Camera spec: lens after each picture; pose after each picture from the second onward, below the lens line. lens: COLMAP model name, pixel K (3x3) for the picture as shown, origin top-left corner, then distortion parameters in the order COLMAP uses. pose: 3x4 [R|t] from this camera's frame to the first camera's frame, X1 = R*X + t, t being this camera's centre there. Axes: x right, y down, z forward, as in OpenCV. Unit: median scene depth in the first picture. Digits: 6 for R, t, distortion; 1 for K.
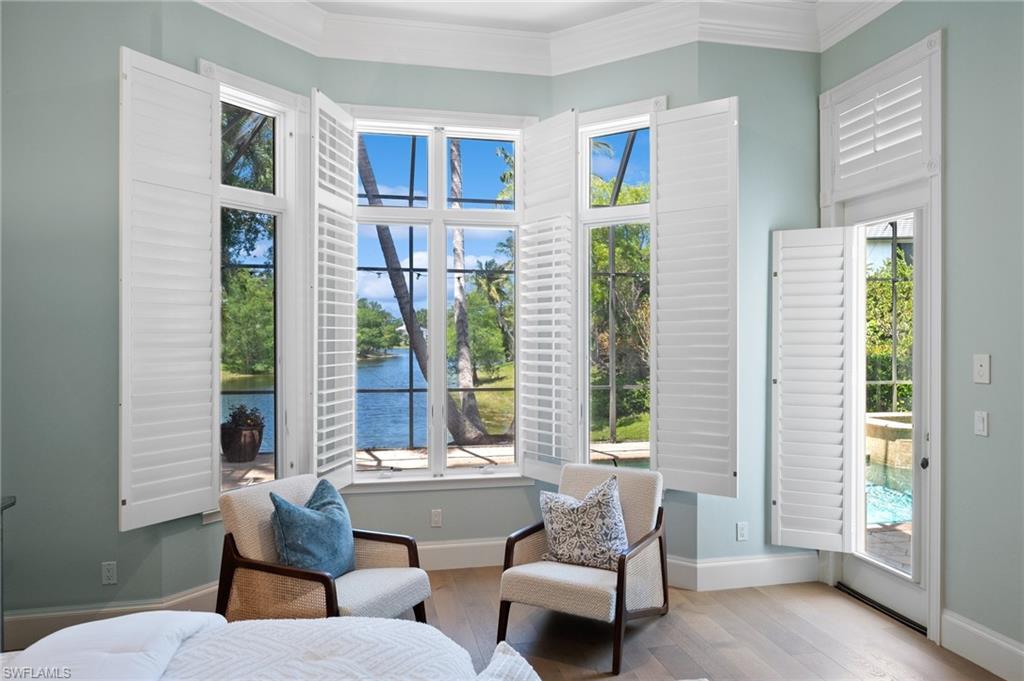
lens RADIAL K [[688.0, 0, 511.1], [0, 688.0, 338.1], [0, 0, 1]] dist [-0.003569, 0.000423]
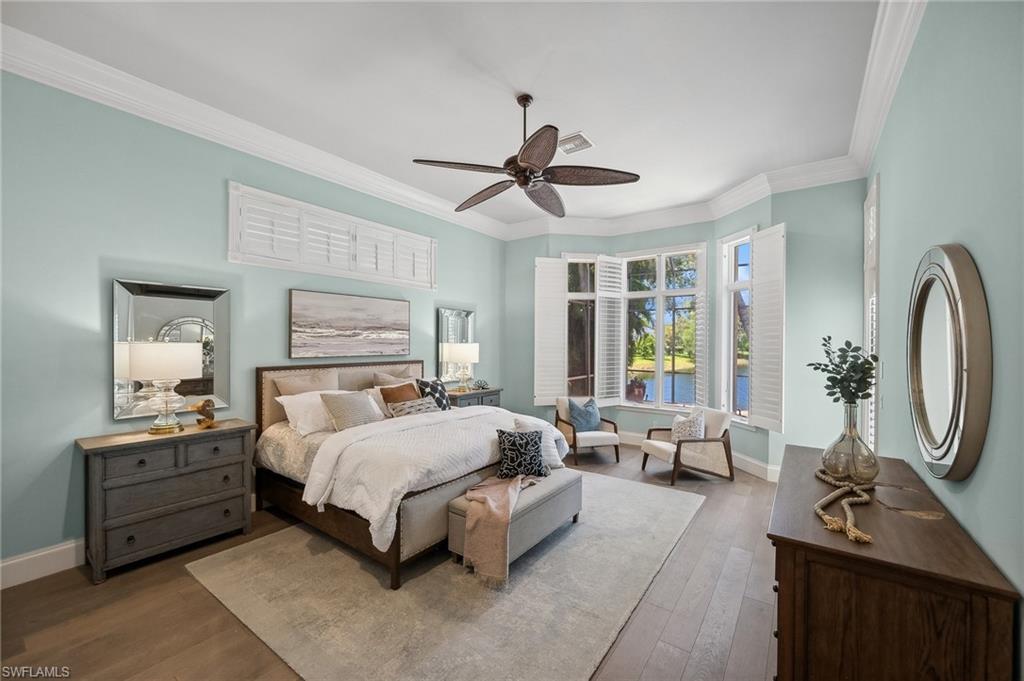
lens RADIAL K [[407.3, 0, 513.0], [0, 407.3, 342.6], [0, 0, 1]] dist [-0.002689, 0.000218]
pose [[0.676497, 0.006736, -0.736415, 0.649346], [-0.009873, 0.999951, 0.000077, -0.011462], [0.736379, 0.007219, 0.676531, -0.310403]]
